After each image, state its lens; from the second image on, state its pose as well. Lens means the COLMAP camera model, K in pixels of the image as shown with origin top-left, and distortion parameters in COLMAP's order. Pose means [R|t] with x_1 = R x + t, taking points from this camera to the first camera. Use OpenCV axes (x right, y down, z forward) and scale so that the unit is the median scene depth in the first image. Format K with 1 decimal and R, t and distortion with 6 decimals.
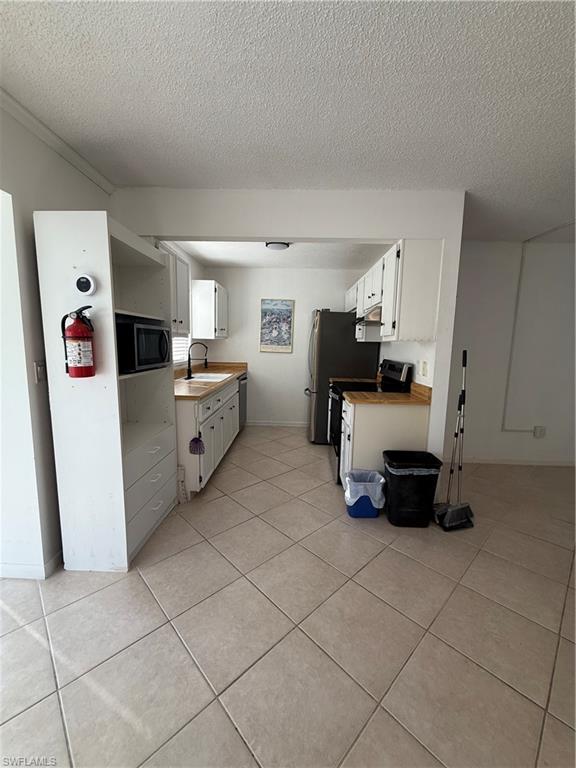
lens RADIAL K [[308.0, 0, 288.2], [0, 308.0, 382.4], [0, 0, 1]] dist [-0.001825, 0.000147]
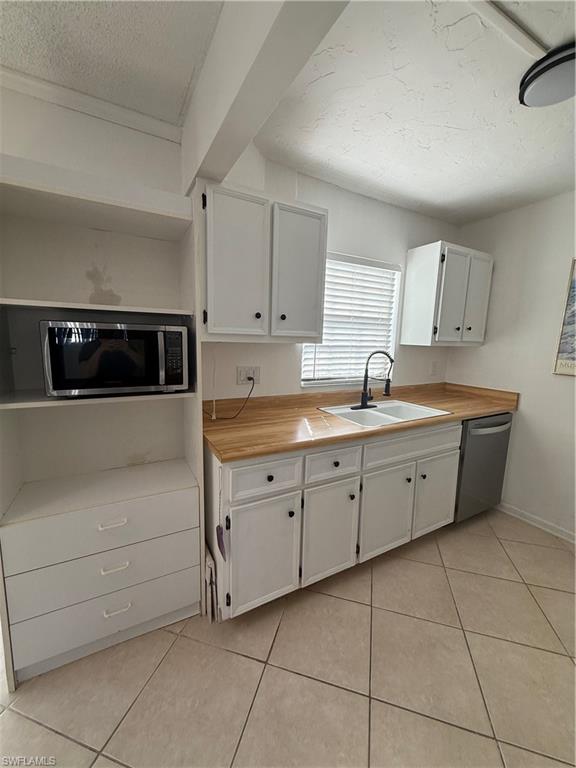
lens RADIAL K [[308.0, 0, 288.2], [0, 308.0, 382.4], [0, 0, 1]] dist [-0.001825, 0.000147]
pose [[0.505737, 0.113723, -0.855159, 0.130747], [-0.125981, 0.990382, 0.057201, -0.078568], [0.853440, 0.078805, 0.515200, 0.521757]]
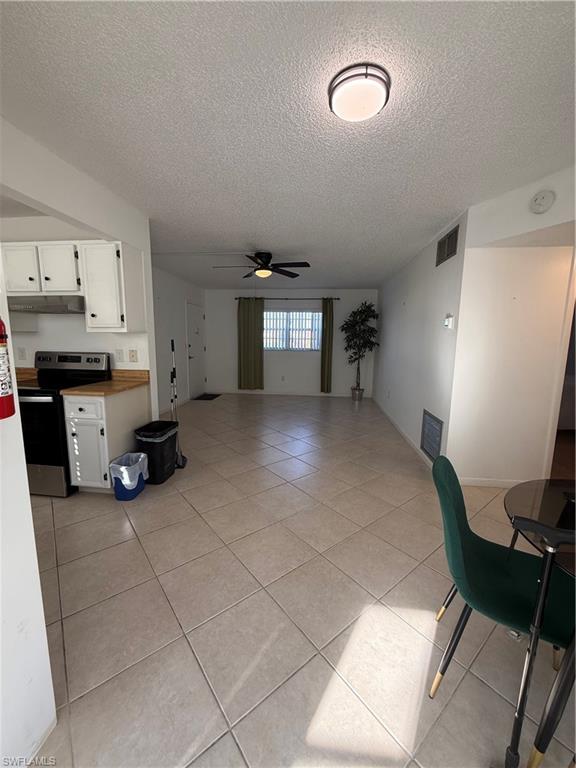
lens RADIAL K [[308.0, 0, 288.2], [0, 308.0, 382.4], [0, 0, 1]] dist [-0.001825, 0.000147]
pose [[0.085739, -0.164803, 0.982593, -0.451028], [0.115413, 0.981228, 0.154503, -0.038448], [-0.989610, 0.100157, 0.103150, 0.197067]]
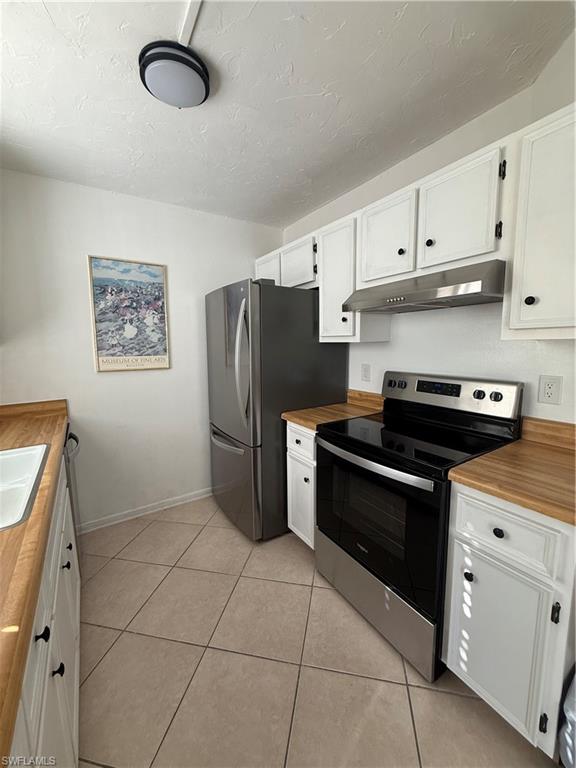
lens RADIAL K [[308.0, 0, 288.2], [0, 308.0, 382.4], [0, 0, 1]] dist [-0.001825, 0.000147]
pose [[0.819854, -0.111719, 0.561568, -0.148957], [0.108554, 0.993320, 0.039131, -0.088537], [-0.562189, 0.028878, 0.826505, 0.573008]]
